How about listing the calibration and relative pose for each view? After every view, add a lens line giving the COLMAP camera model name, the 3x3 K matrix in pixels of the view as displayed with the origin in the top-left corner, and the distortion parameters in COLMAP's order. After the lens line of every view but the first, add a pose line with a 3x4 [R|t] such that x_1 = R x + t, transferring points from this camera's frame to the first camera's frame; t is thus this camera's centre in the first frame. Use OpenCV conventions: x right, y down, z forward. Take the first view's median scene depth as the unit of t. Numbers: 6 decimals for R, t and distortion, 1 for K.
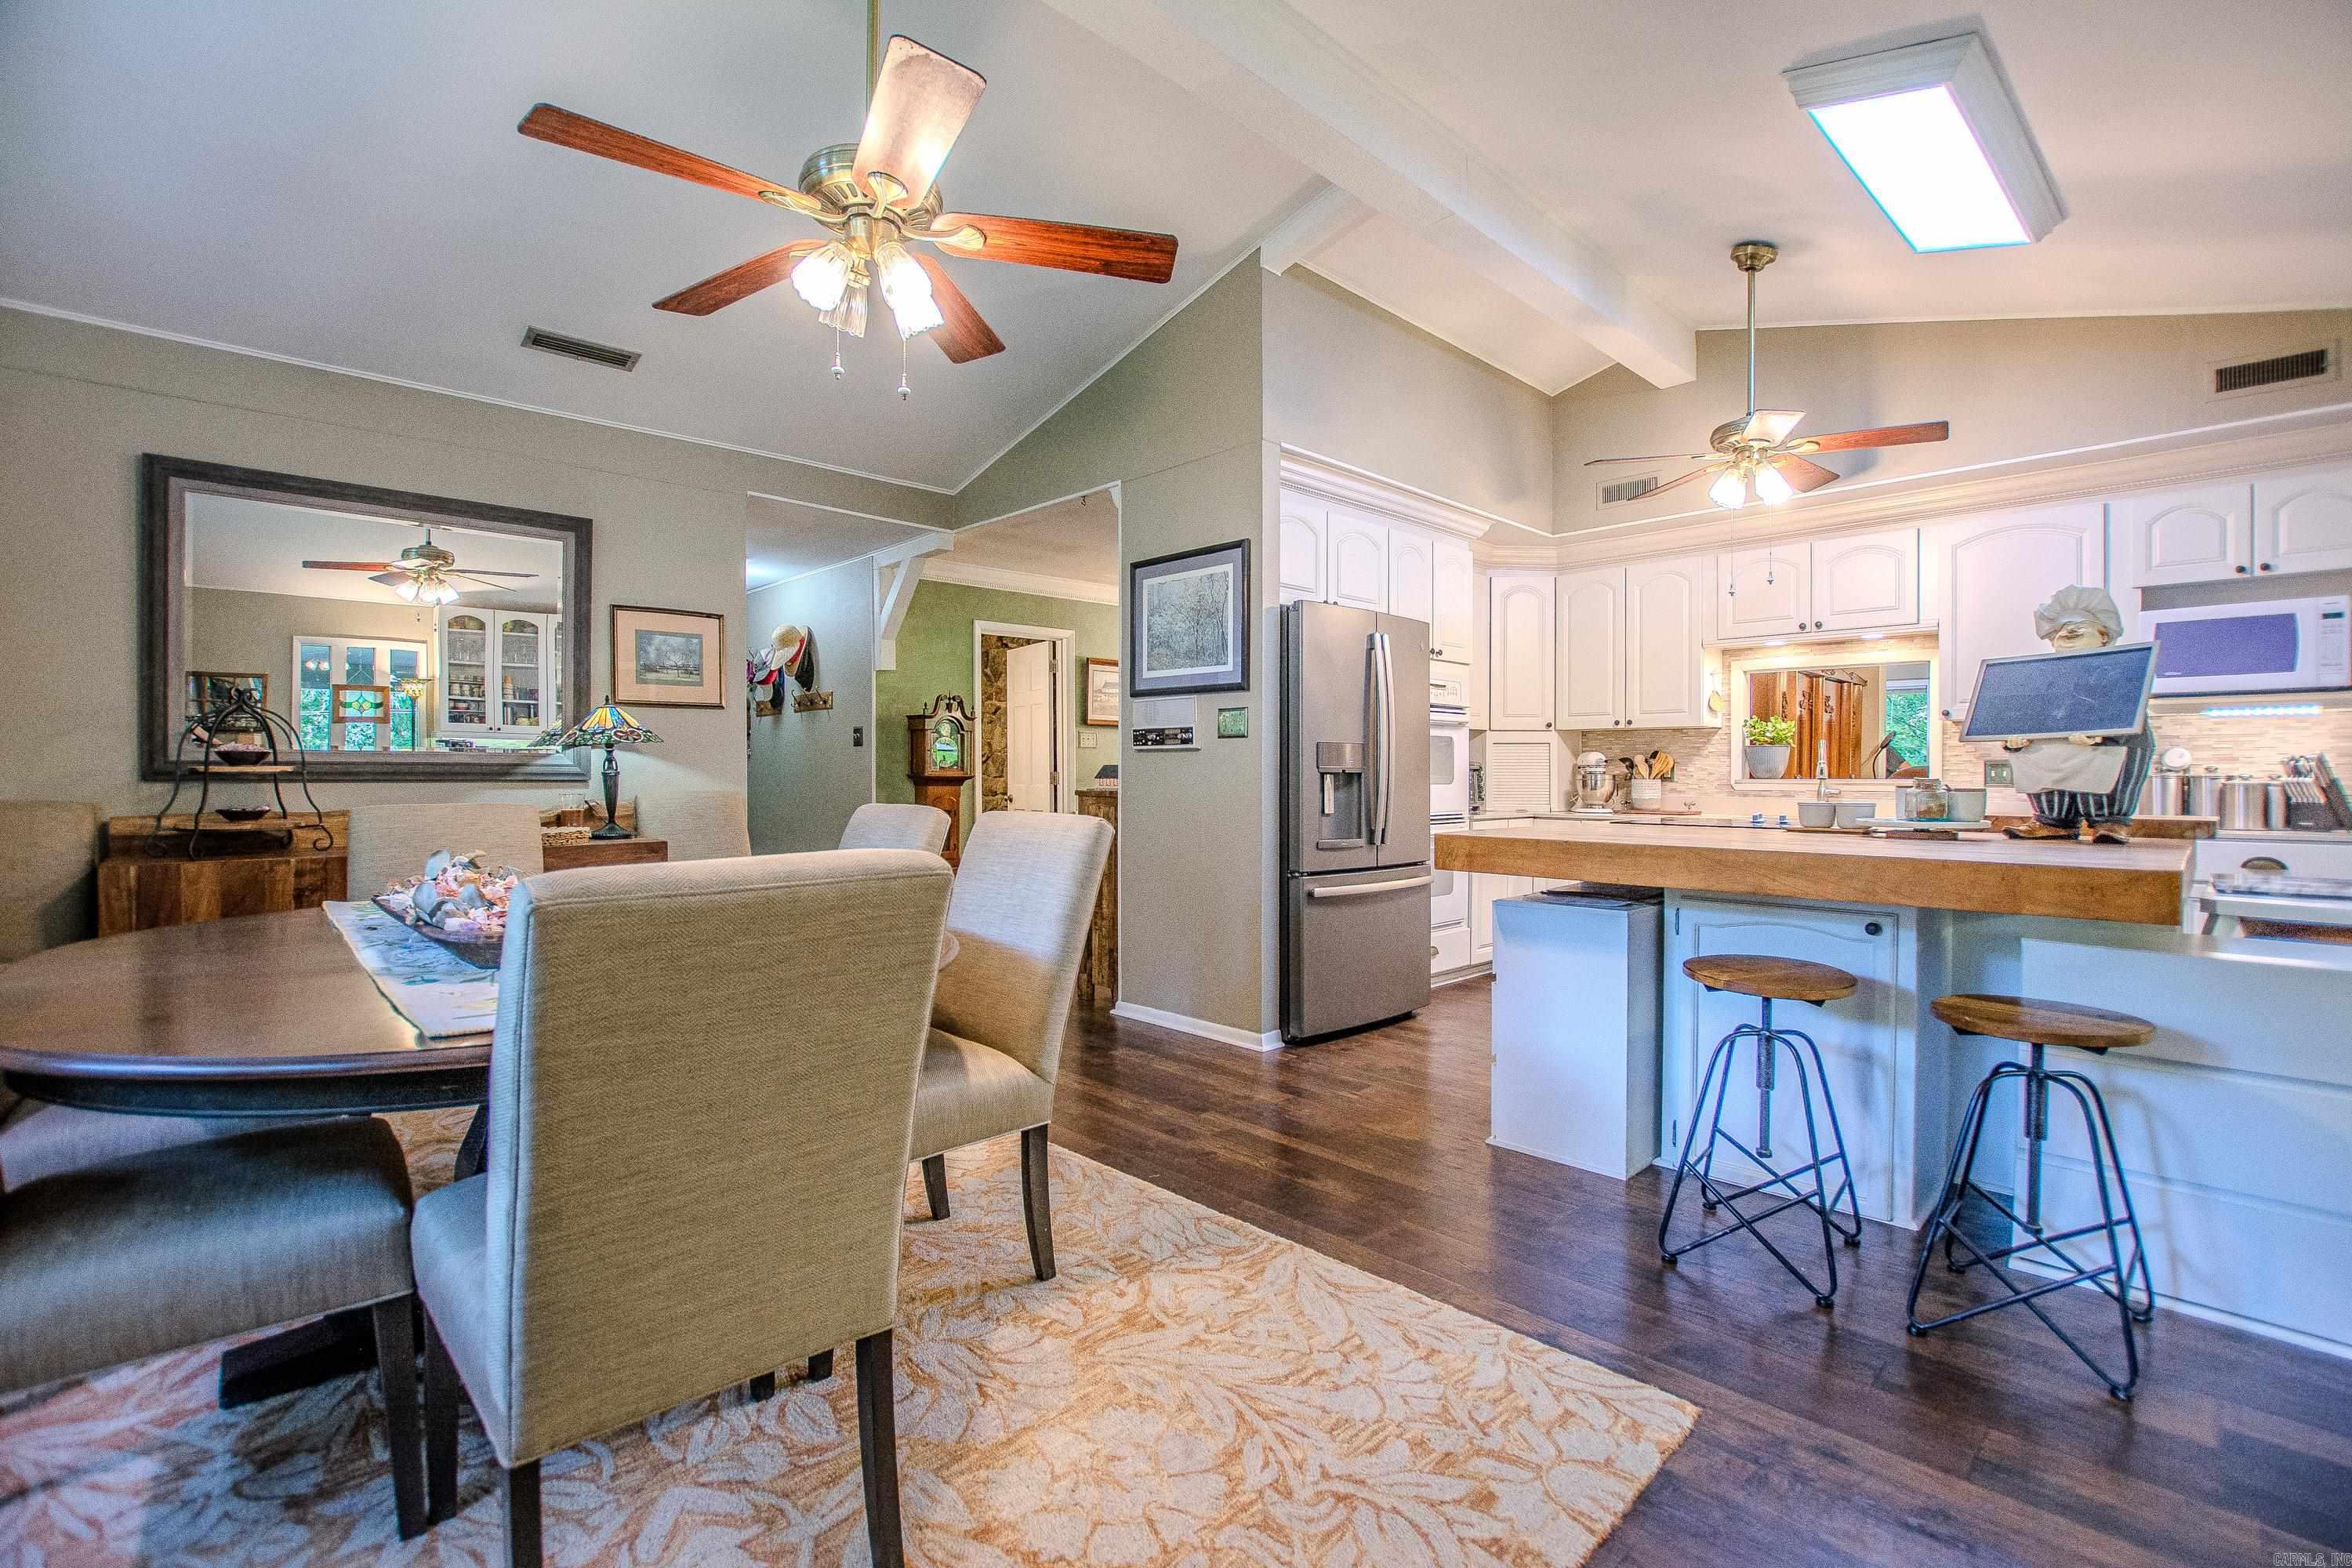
lens RADIAL K [[1036.1, 0, 1163.5], [0, 1036.1, 778.0], [0, 0, 1]] dist [-0.037268, 0.000100]
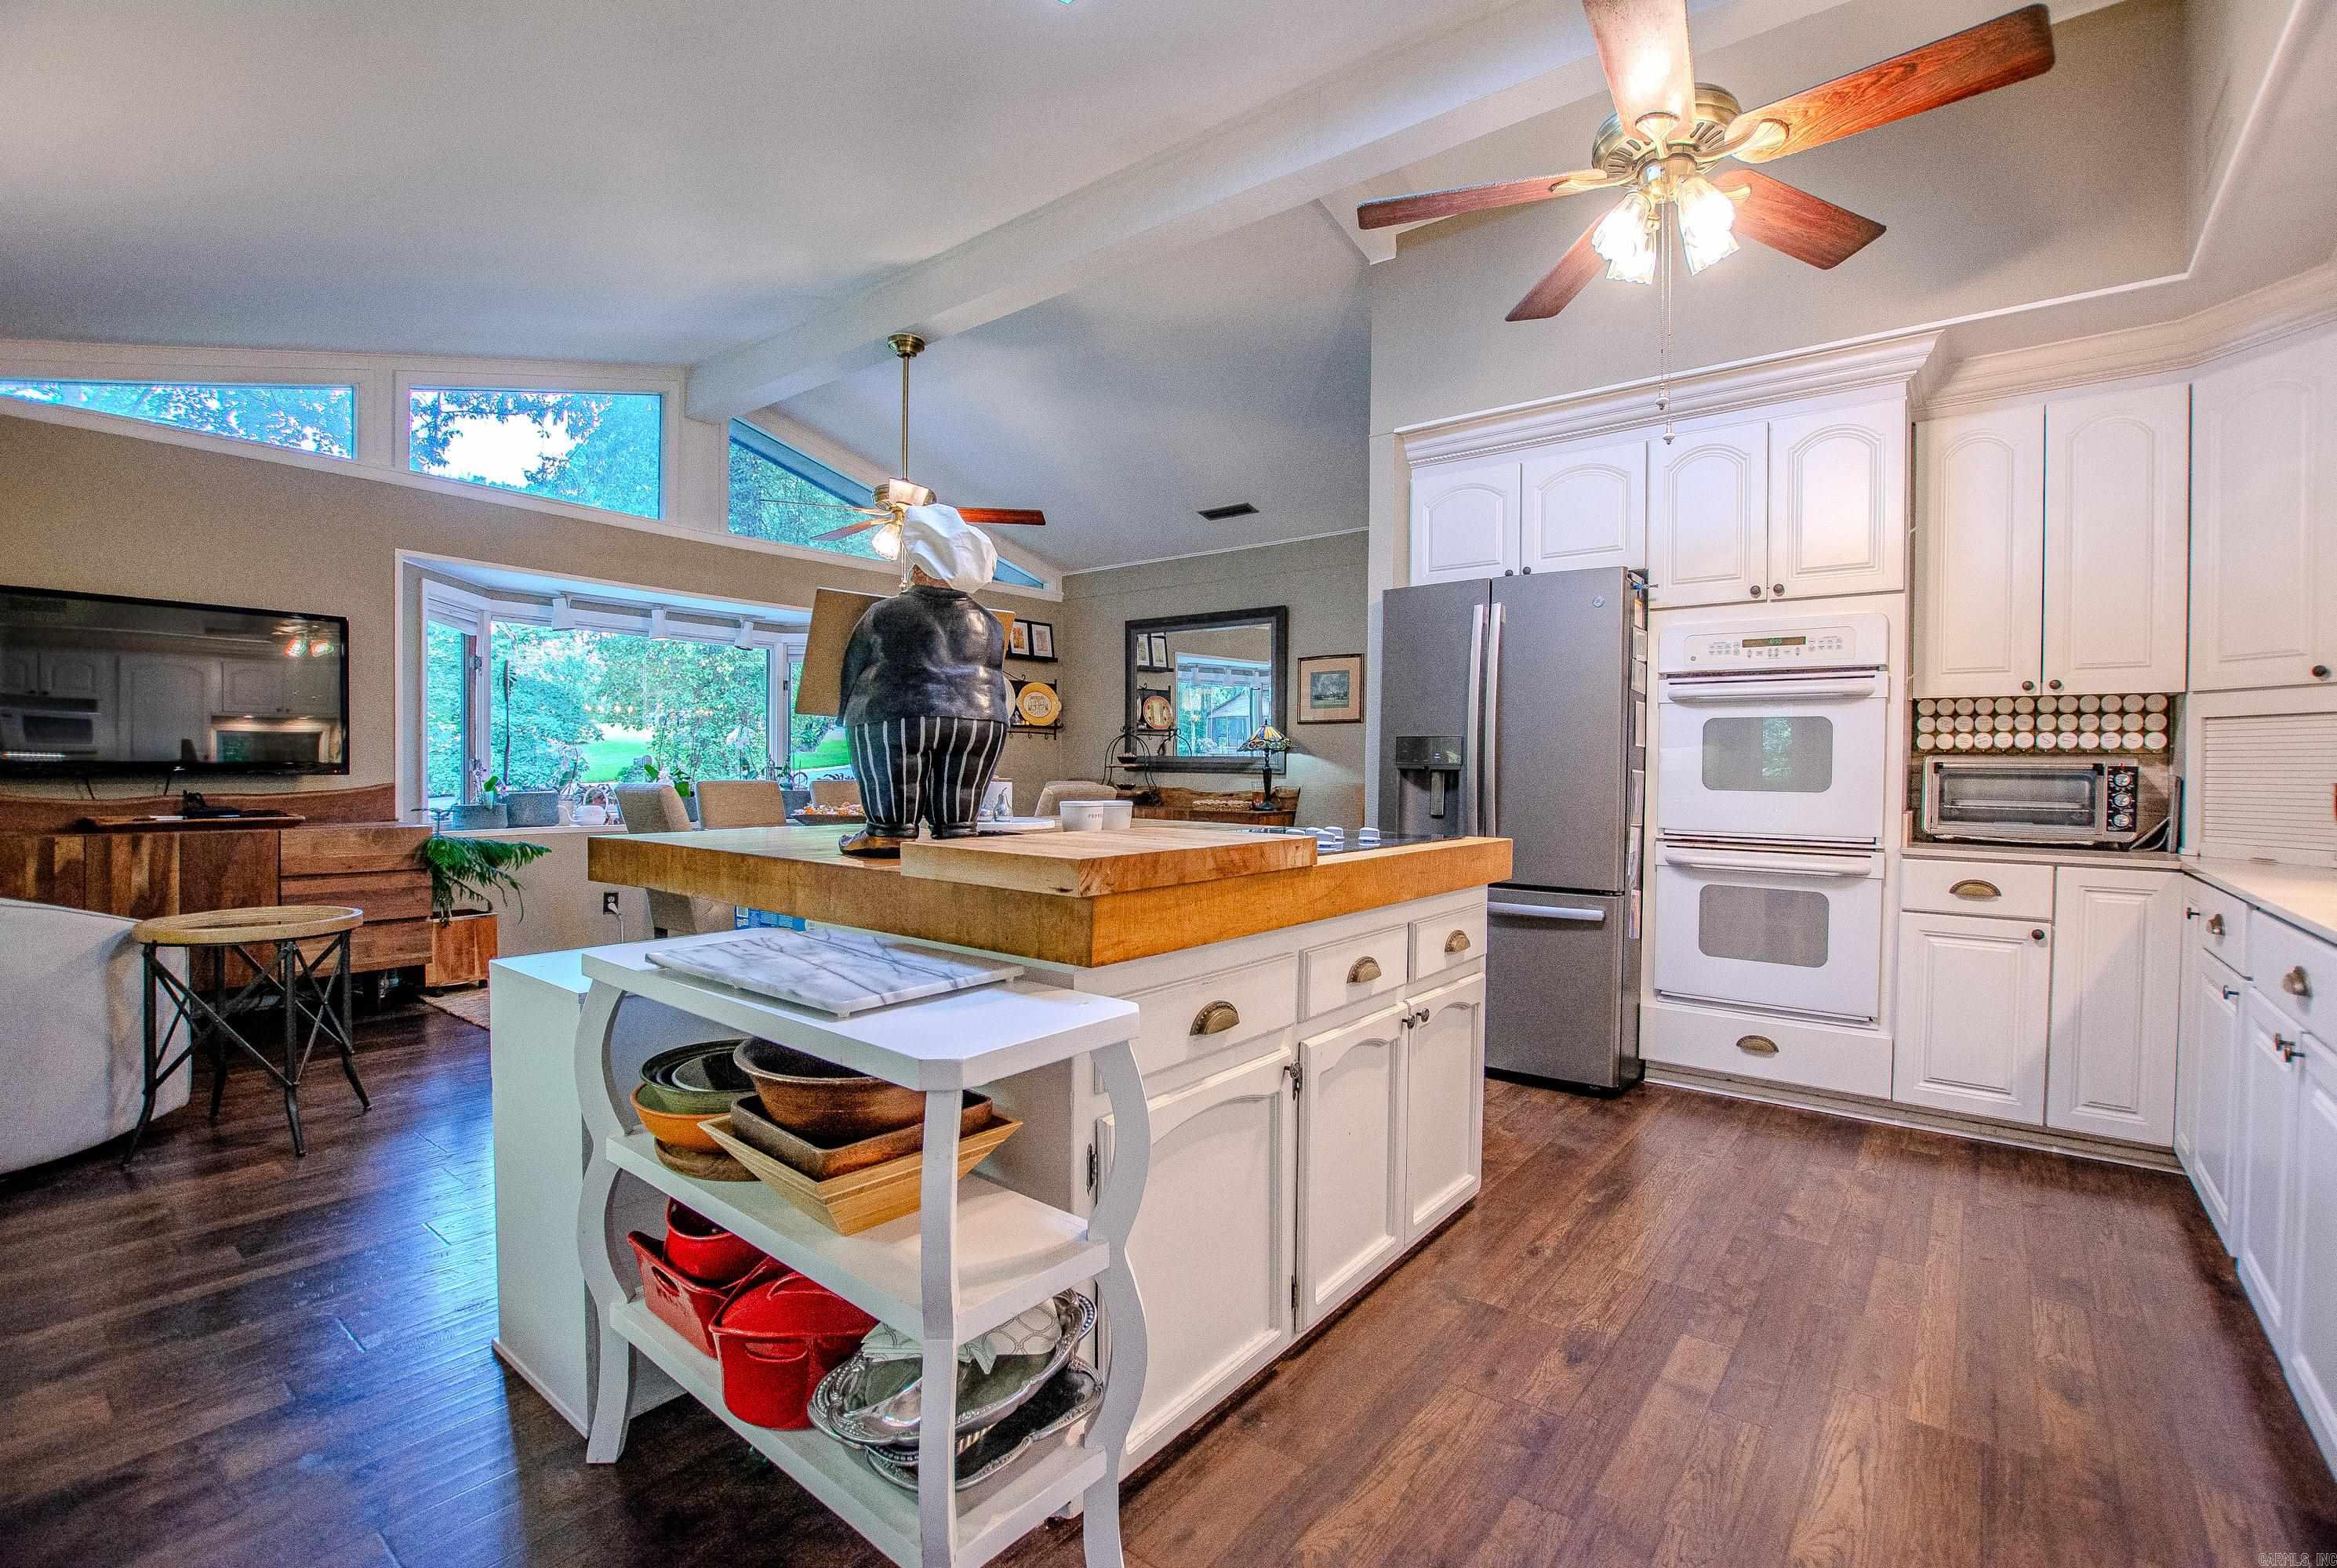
lens RADIAL K [[1028.5, 0, 1210.4], [0, 1028.5, 783.7], [0, 0, 1]] dist [-0.028923, 0.000188]
pose [[0.167531, 0.017775, -0.985707, 0.954597], [-0.014413, 0.999775, 0.015579, -0.004371], [0.985761, 0.011597, 0.167749, 0.617768]]
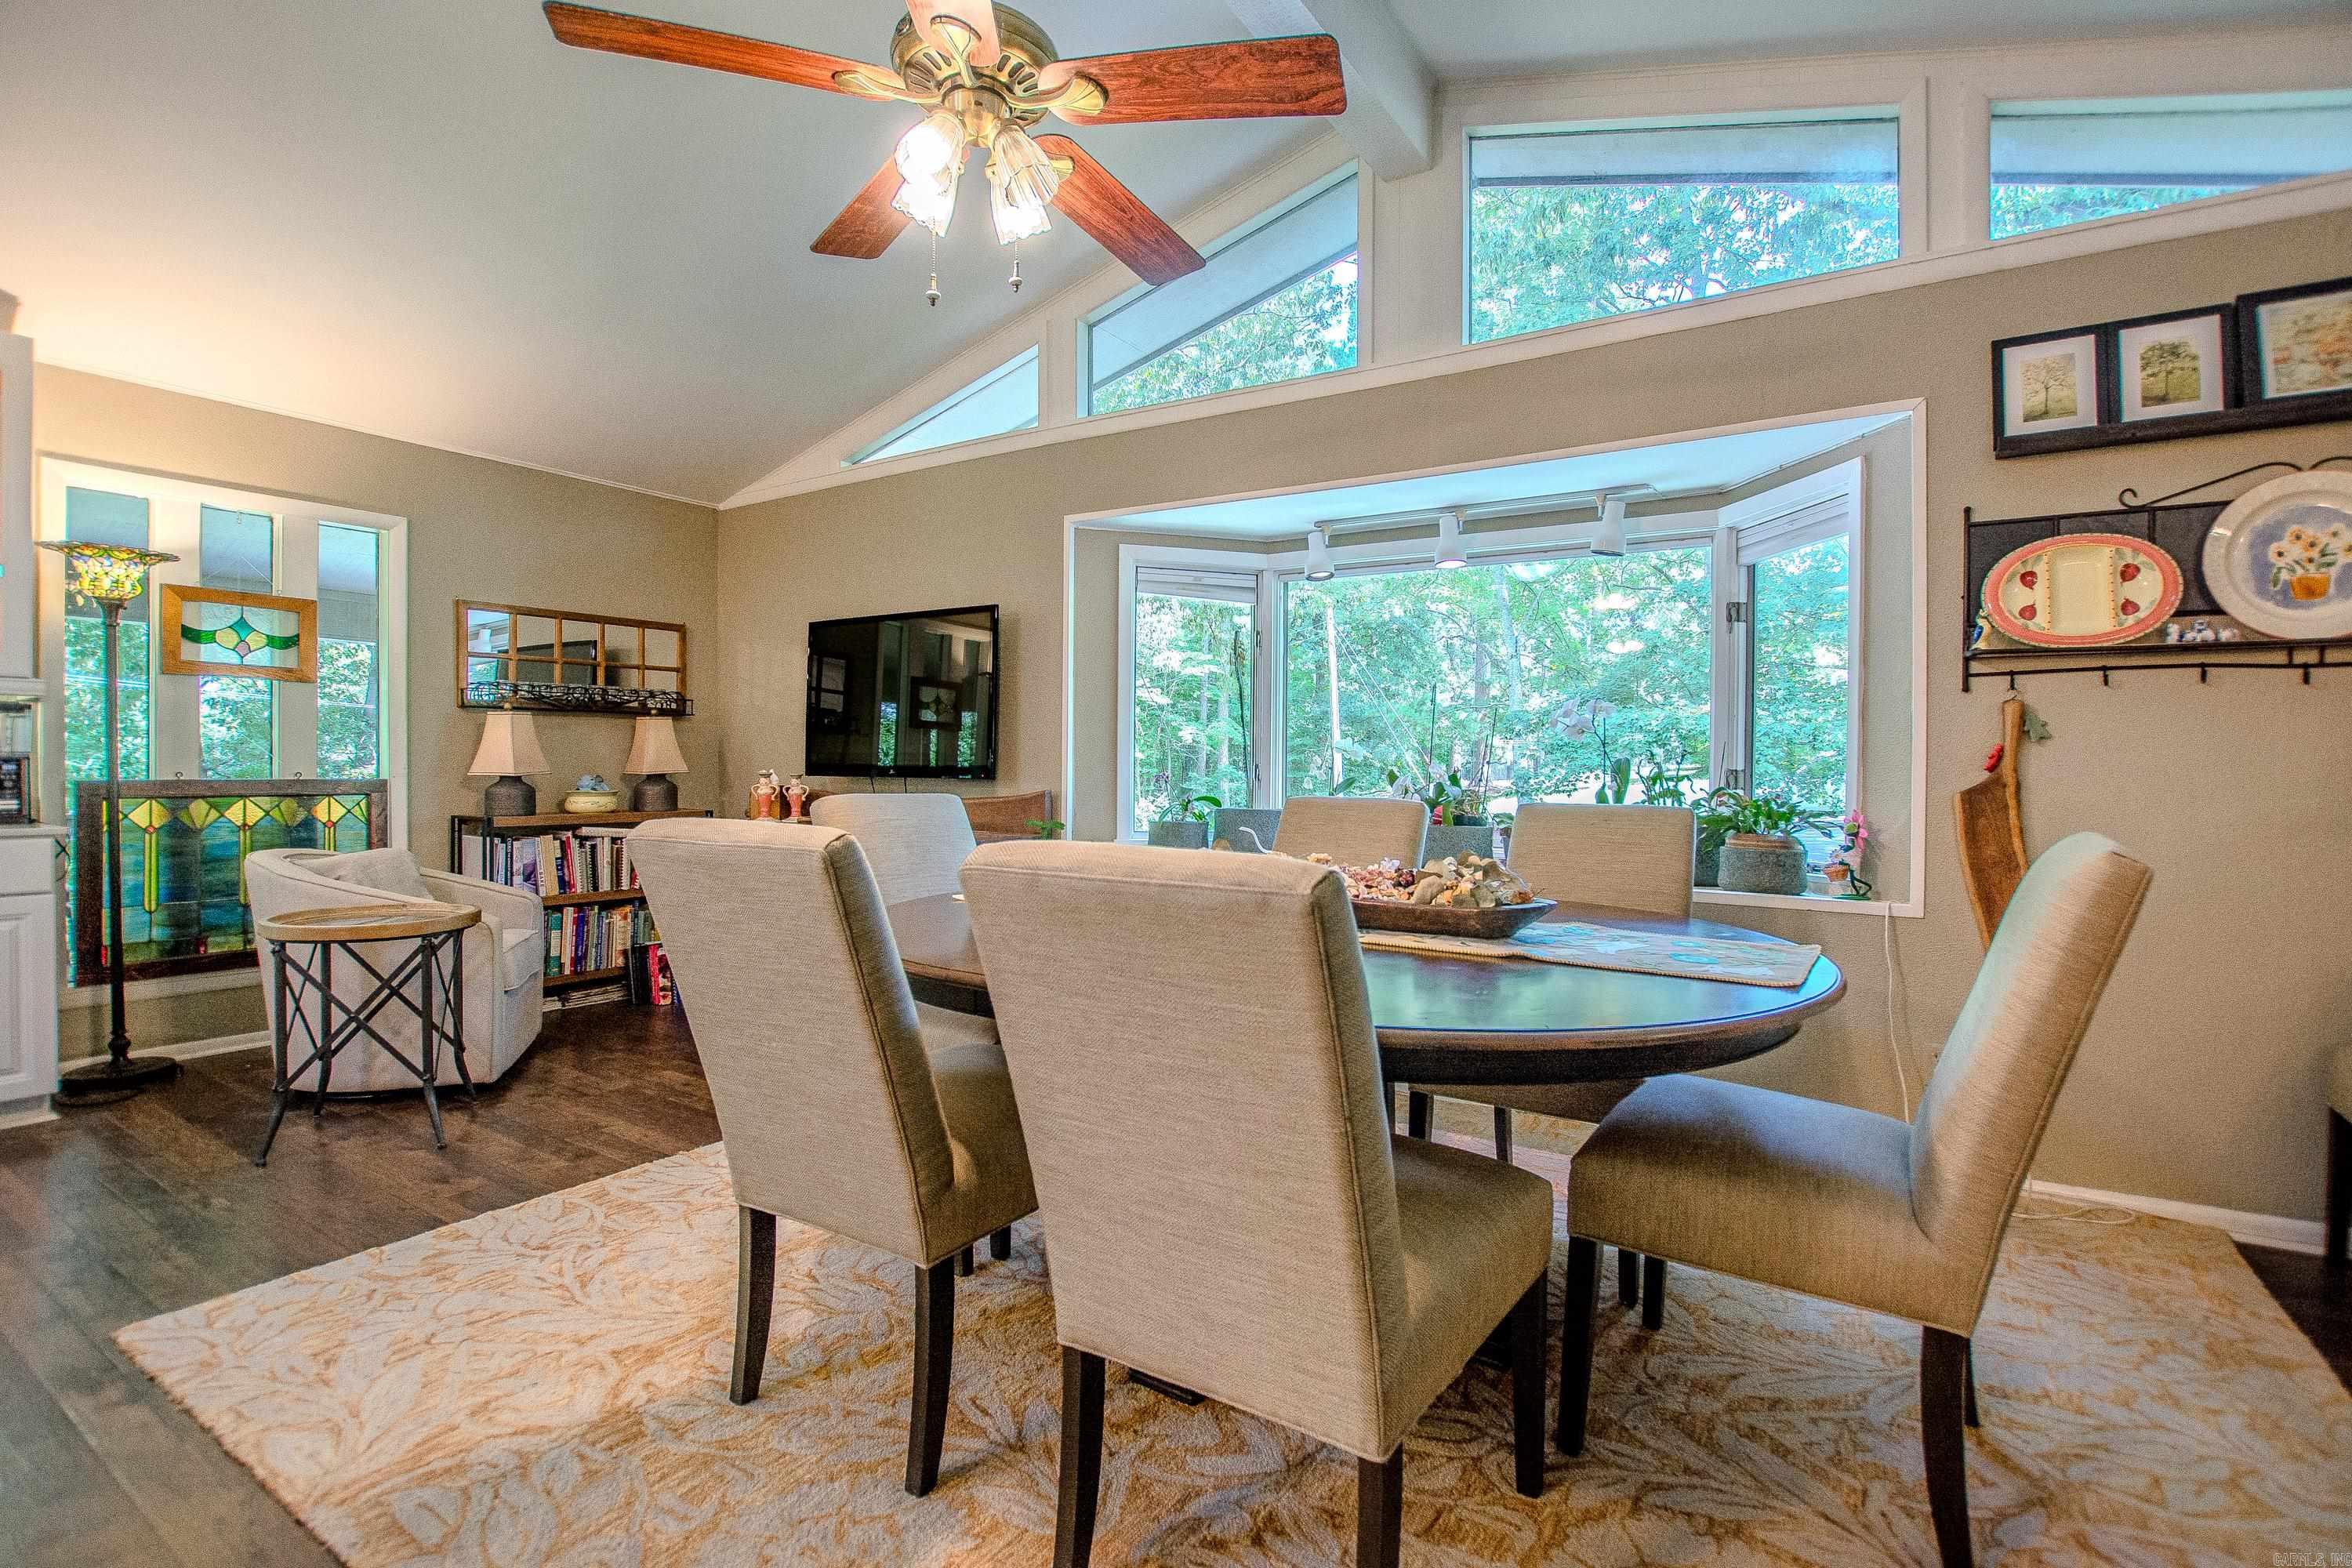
lens RADIAL K [[1068.3, 0, 1255.5], [0, 1068.3, 774.2], [0, 0, 1]] dist [-0.030109, 0.001185]
pose [[-0.958859, -0.008072, -0.283766, -0.127013], [-0.012210, 0.999843, 0.012815, -0.003711], [0.283618, 0.015752, -0.958808, 0.917218]]
